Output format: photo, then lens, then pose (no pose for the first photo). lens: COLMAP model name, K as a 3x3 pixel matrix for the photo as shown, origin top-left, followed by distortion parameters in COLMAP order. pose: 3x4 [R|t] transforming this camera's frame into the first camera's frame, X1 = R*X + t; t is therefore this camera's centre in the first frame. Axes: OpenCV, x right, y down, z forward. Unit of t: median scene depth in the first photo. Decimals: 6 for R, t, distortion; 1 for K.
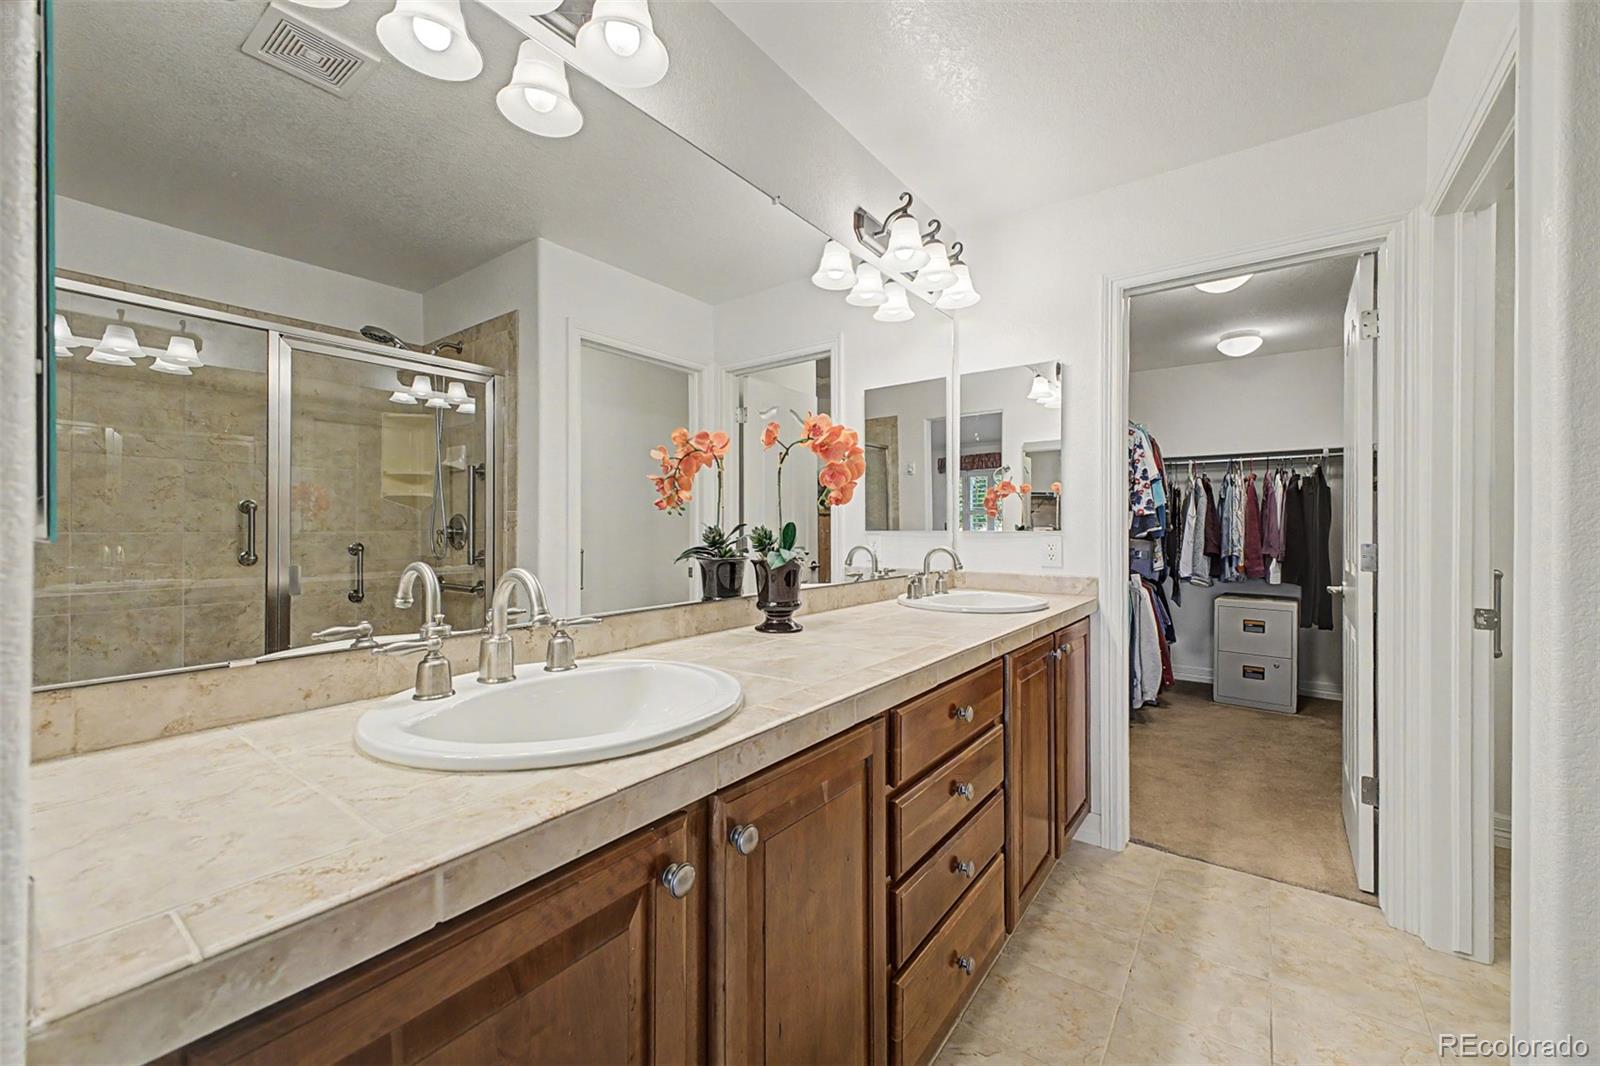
lens RADIAL K [[644.8, 0, 810.6], [0, 644.8, 529.3], [0, 0, 1]] dist [0.009329, -0.000094]
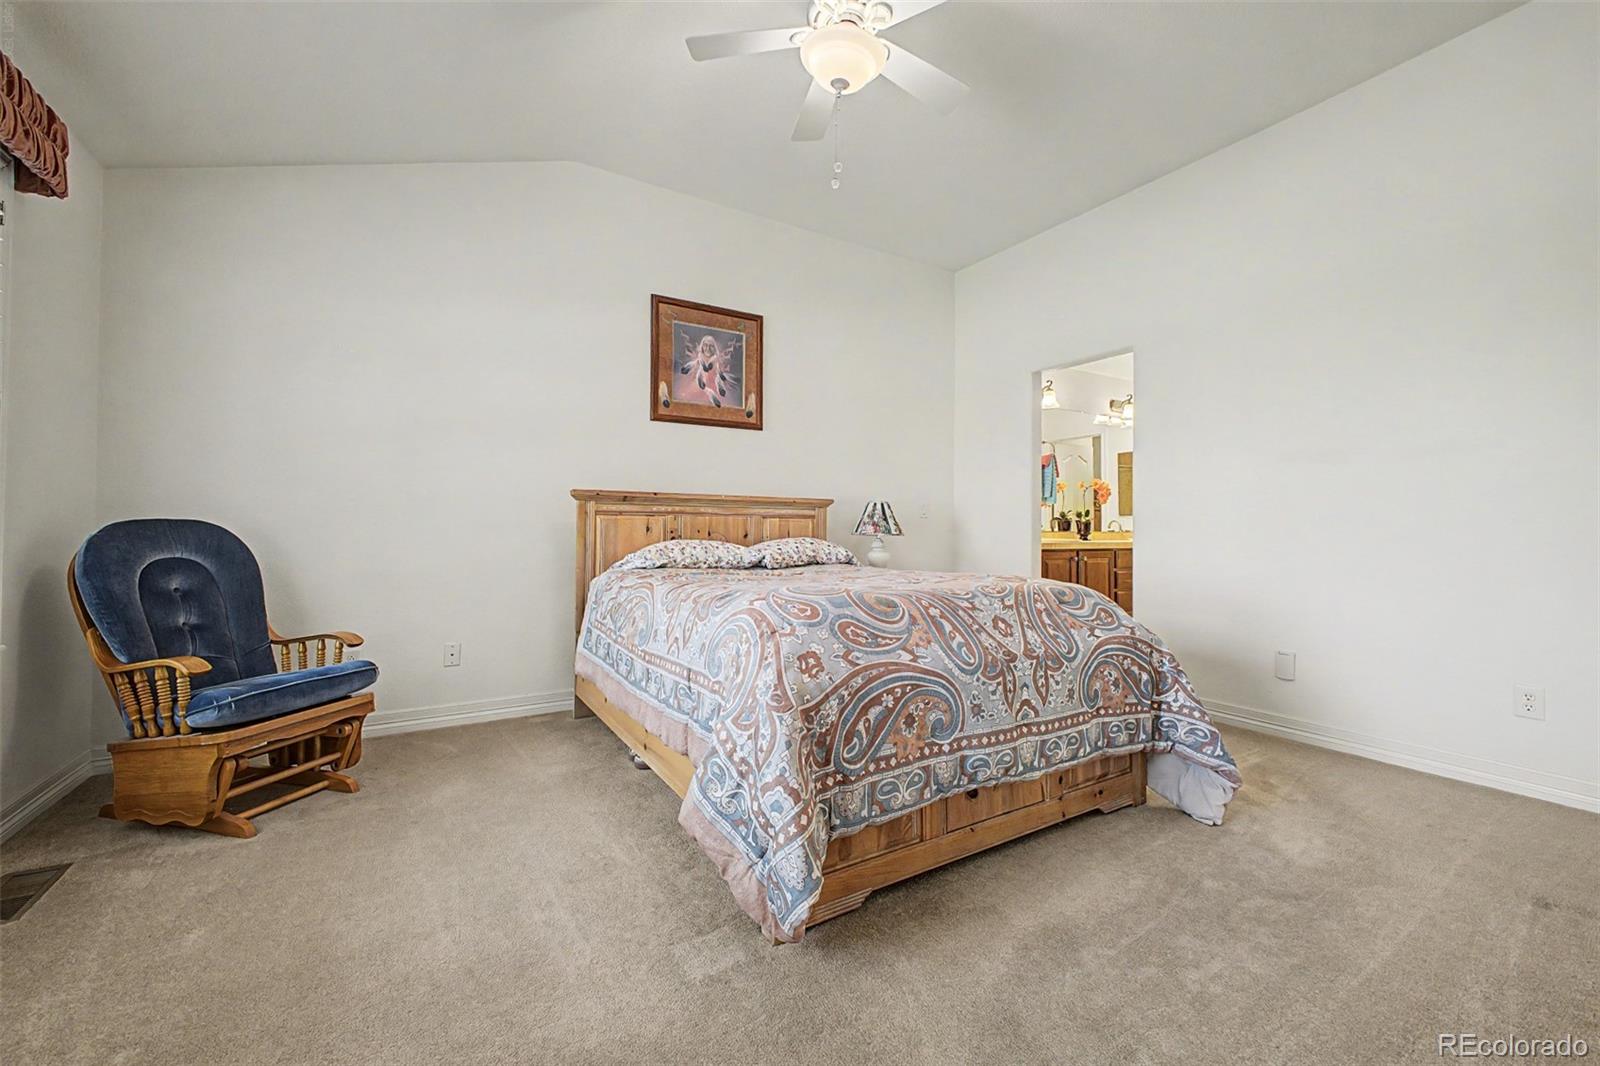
lens RADIAL K [[644.8, 0, 810.6], [0, 644.8, 529.3], [0, 0, 1]] dist [0.009329, -0.000094]
pose [[0.924259, -0.005080, -0.381733, -0.077752], [0.000152, 0.999916, -0.012938, 0.130826], [0.381766, 0.011900, 0.924182, -2.495258]]
